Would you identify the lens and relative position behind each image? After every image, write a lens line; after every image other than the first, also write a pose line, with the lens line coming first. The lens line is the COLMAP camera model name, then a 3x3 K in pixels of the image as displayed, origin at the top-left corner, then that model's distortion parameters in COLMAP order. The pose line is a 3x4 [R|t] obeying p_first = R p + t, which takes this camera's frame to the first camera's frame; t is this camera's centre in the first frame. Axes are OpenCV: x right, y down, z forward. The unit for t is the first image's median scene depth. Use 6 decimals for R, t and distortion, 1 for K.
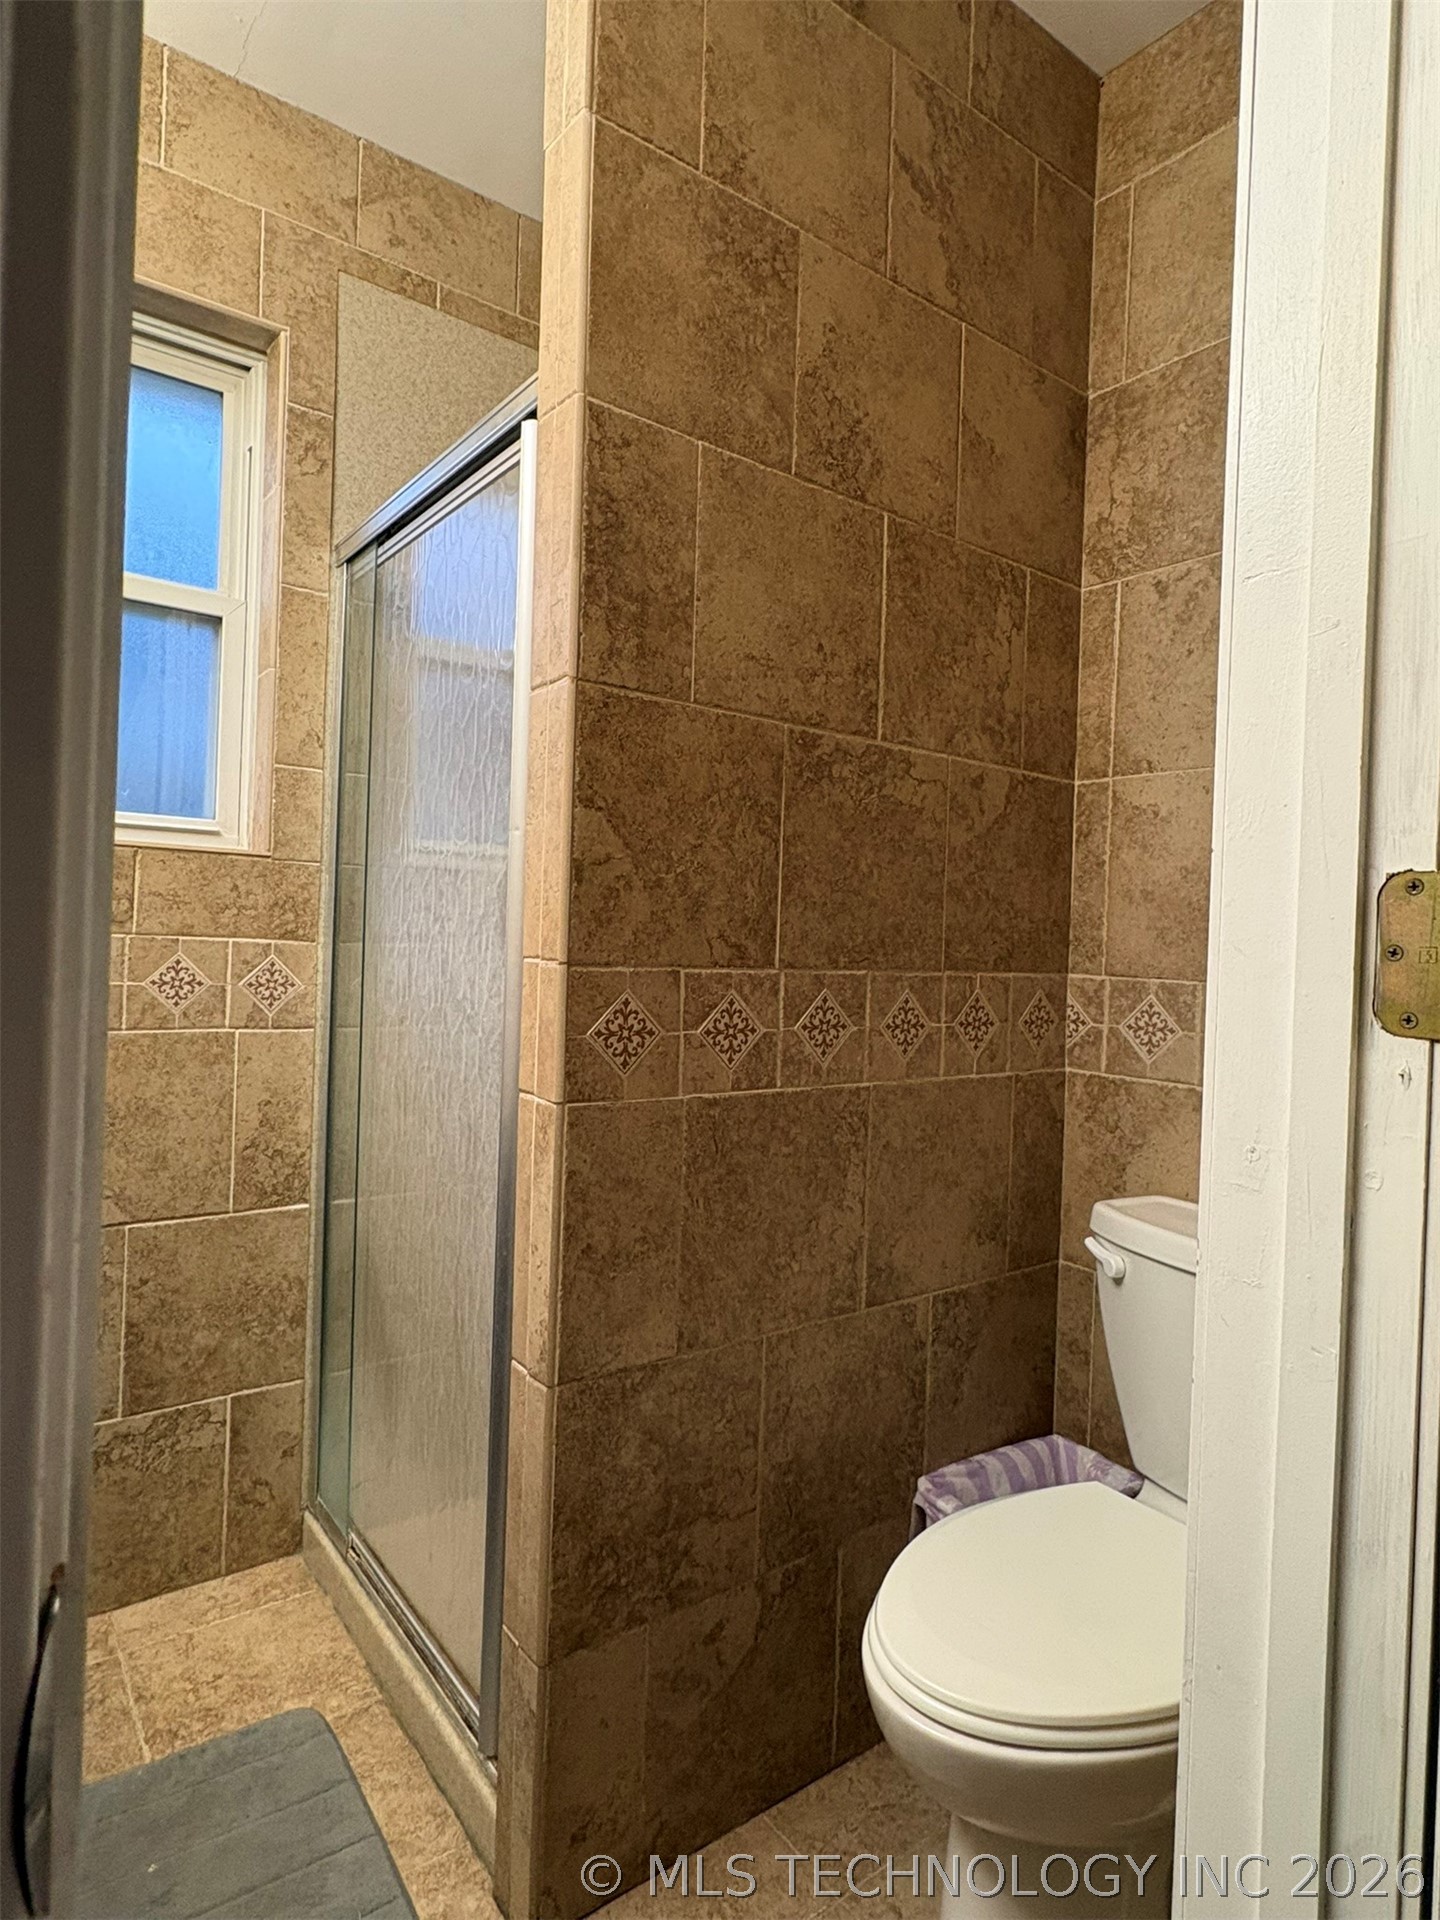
lens RADIAL K [[1074.1, 0, 723.8], [0, 1074.1, 952.7], [0, 0, 1]] dist [-0.004331, 0.004927]
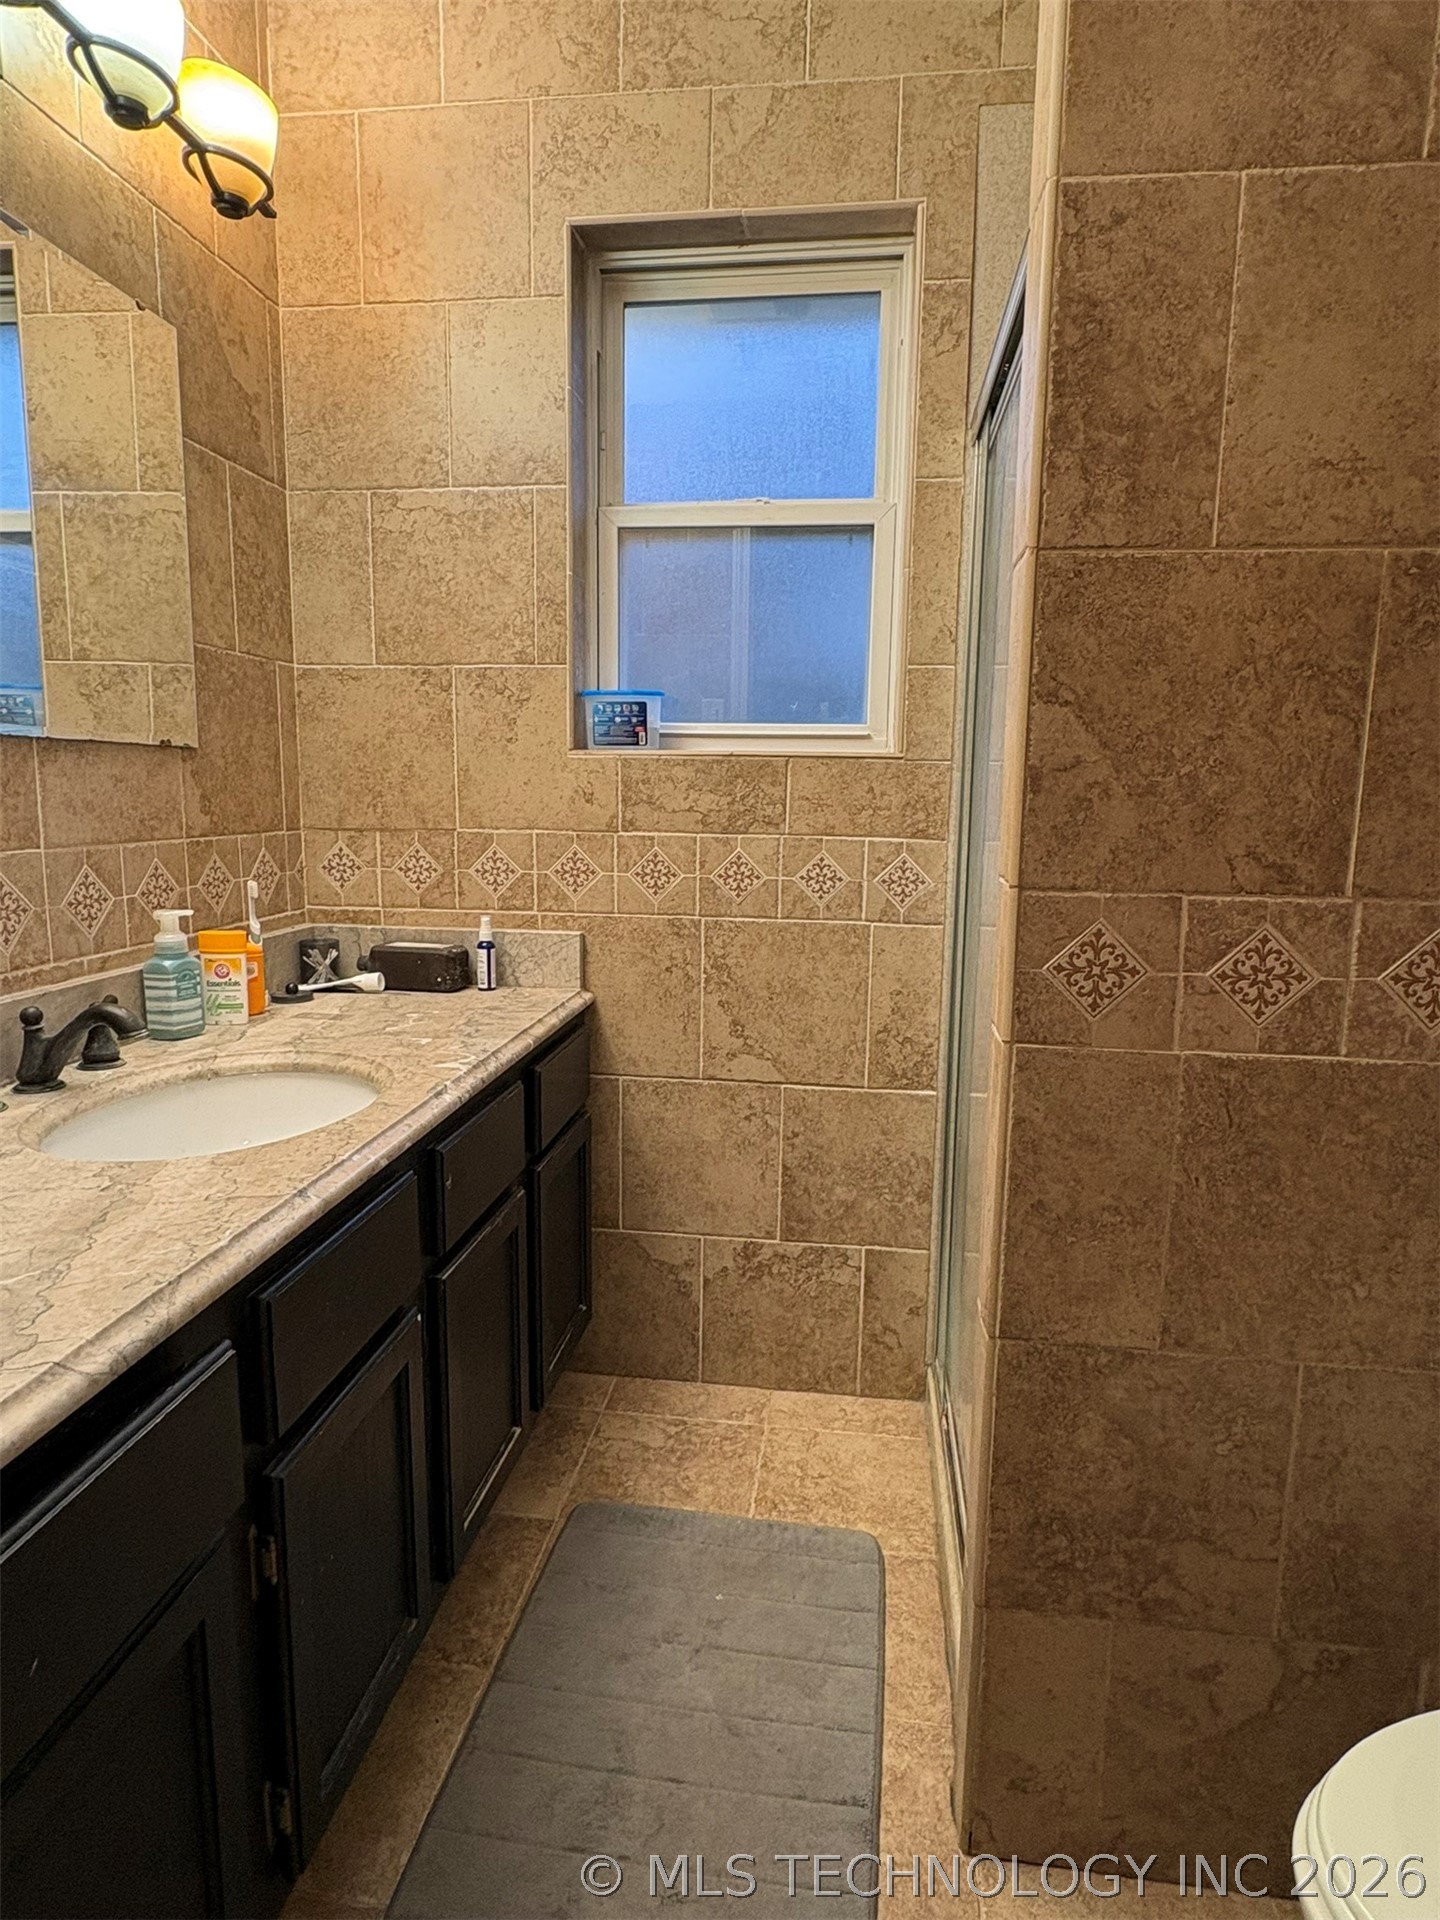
lens RADIAL K [[1074.1, 0, 722.1], [0, 1074.1, 960.9], [0, 0, 1]] dist [-0.004331, 0.004927]
pose [[0.715699, 0.085089, -0.693206, 0.252780], [0.003765, 0.992066, 0.125660, -0.035429], [0.698399, -0.092545, 0.709700, 0.172325]]
